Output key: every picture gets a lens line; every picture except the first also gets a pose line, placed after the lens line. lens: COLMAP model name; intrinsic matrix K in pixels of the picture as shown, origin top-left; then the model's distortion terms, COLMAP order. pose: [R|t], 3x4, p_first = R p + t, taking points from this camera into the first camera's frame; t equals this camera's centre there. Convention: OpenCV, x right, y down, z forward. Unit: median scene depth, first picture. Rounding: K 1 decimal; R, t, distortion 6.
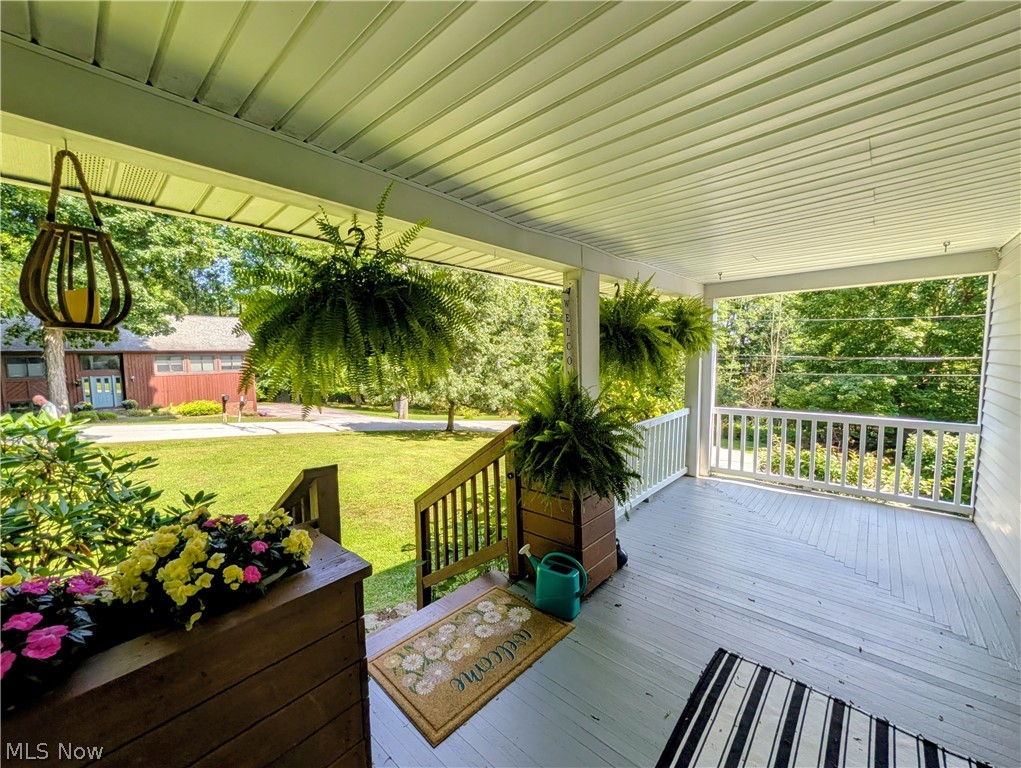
lens RADIAL K [[401.3, 0, 510.5], [0, 401.3, 384.0], [0, 0, 1]] dist [0.001526, 0.000218]
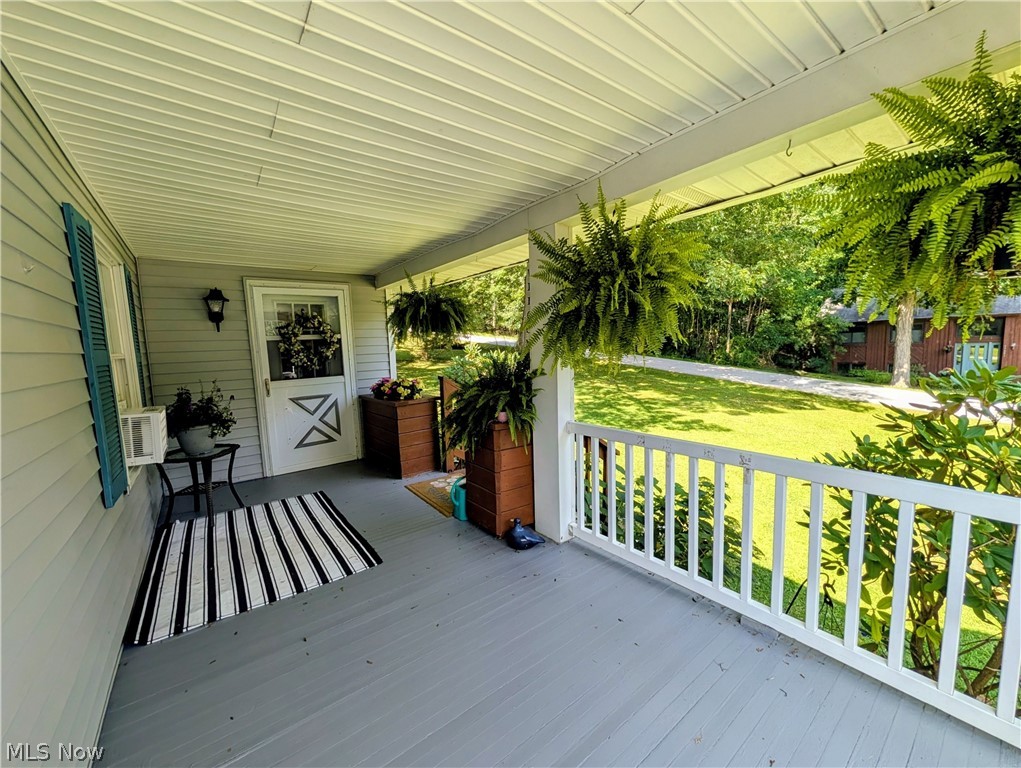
lens RADIAL K [[393.1, 0, 509.1], [0, 393.1, 384.4], [0, 0, 1]] dist [0.000871, 0.000139]
pose [[-0.177425, 0.116823, -0.977176, 0.182040], [-0.030862, 0.991781, 0.124172, -0.007334], [0.983650, 0.052189, -0.172361, 0.179871]]
